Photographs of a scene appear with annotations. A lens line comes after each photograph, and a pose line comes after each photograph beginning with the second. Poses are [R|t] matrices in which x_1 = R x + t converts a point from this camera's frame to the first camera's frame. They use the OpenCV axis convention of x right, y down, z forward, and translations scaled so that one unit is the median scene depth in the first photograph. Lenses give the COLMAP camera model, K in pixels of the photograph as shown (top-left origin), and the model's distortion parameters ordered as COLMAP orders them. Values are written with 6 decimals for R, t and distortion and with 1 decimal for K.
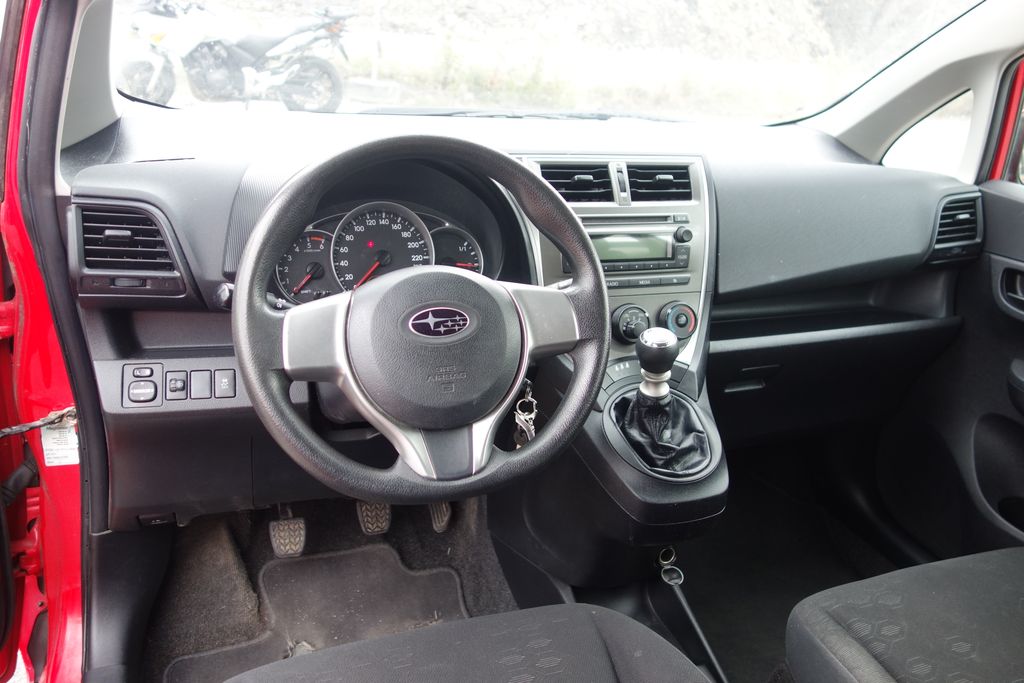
lens RADIAL K [[801.7, 0, 512.4], [0, 801.7, 335.5], [0, 0, 1]] dist [0.002865, 0.000150]
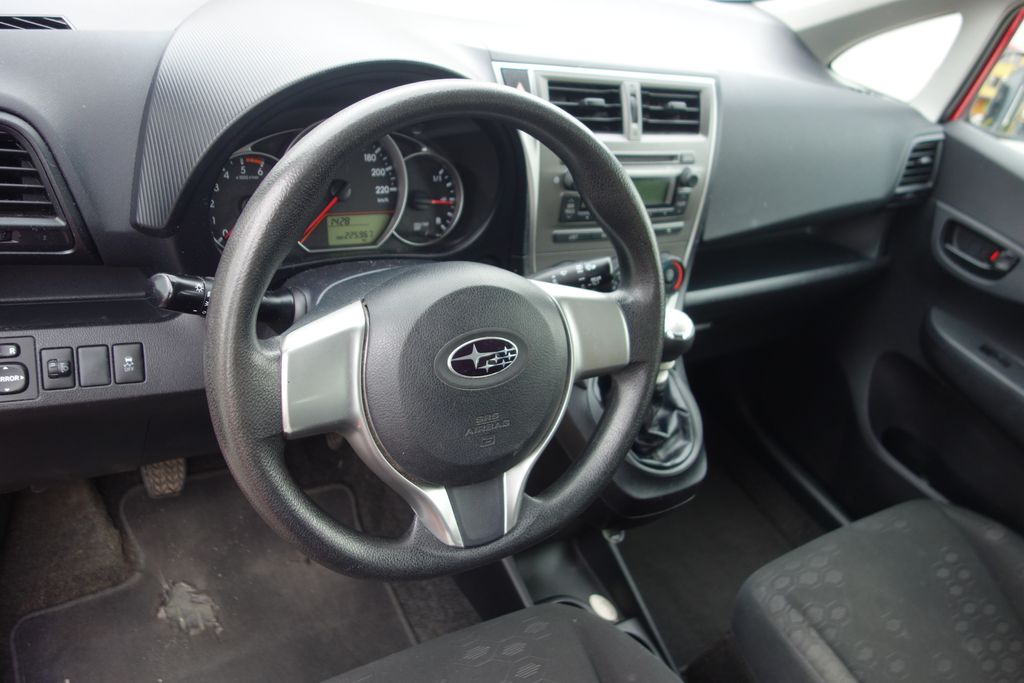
lens RADIAL K [[801.7, 0, 512.9], [0, 801.7, 337.3], [0, 0, 1]] dist [0.002865, 0.000150]
pose [[0.962727, 0.038973, 0.267653, -0.190658], [-0.109935, 0.960521, 0.255567, -0.164172], [-0.247126, -0.275466, 0.929003, 0.212058]]
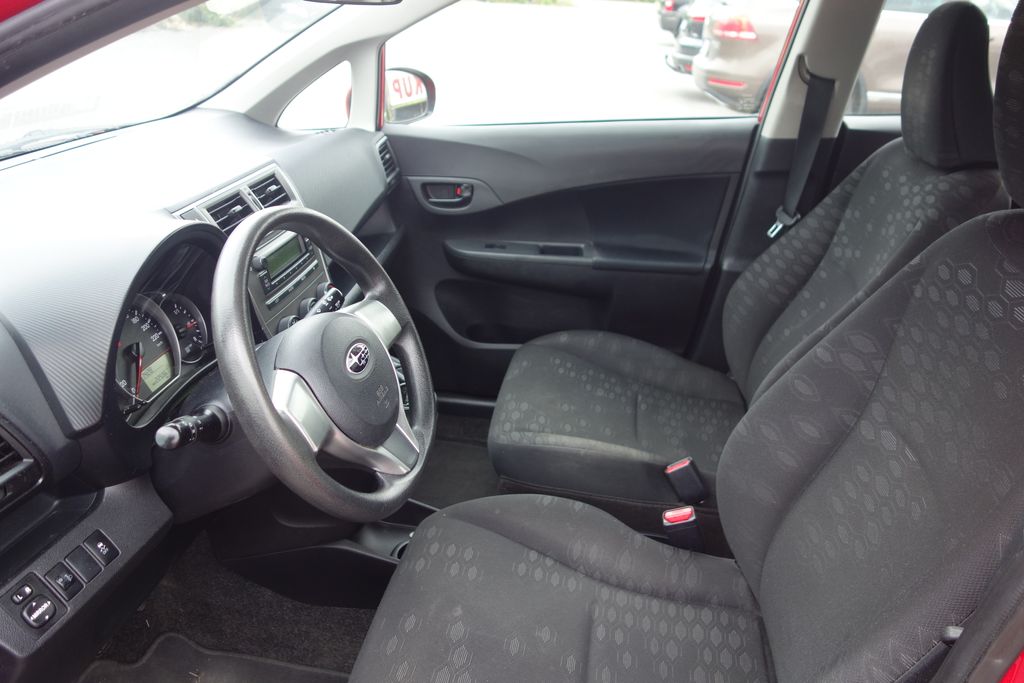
lens RADIAL K [[801.7, 0, 509.4], [0, 801.7, 336.6], [0, 0, 1]] dist [0.002865, 0.000150]
pose [[0.487786, -0.412156, 0.769540, -0.631312], [0.332081, 0.902861, 0.273065, -0.210938], [-0.807333, 0.122352, 0.577272, 0.090376]]
